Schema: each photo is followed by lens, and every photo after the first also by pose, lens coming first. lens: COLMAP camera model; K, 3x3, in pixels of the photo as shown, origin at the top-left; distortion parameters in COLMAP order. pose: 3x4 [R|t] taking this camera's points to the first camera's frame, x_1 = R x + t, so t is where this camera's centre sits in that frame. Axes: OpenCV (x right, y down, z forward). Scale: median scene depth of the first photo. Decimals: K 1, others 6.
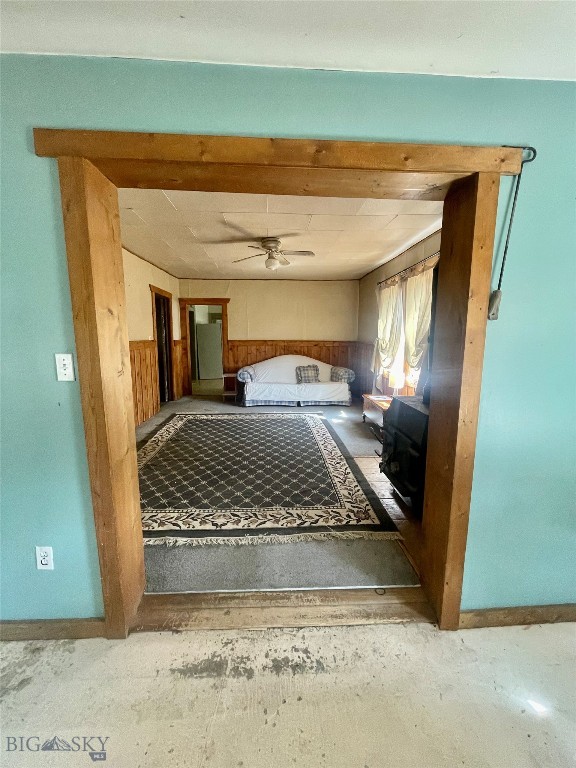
lens RADIAL K [[311.9, 0, 288.4], [0, 311.9, 383.1], [0, 0, 1]] dist [-0.007221, 0.000206]
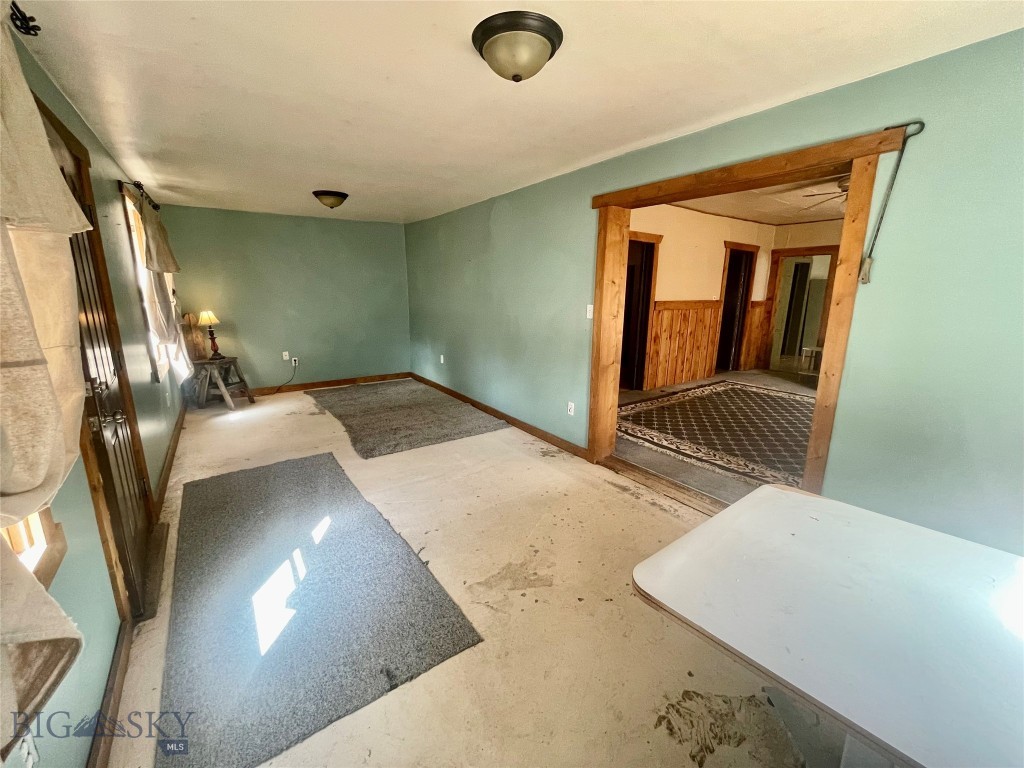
lens RADIAL K [[415.8, 0, 509.1], [0, 415.8, 386.4], [0, 0, 1]] dist [-0.007221, 0.000206]
pose [[0.532088, 0.187056, -0.825768, 0.736274], [-0.132305, 0.981679, 0.137122, 0.070286], [0.836288, 0.036292, 0.547088, -0.496672]]
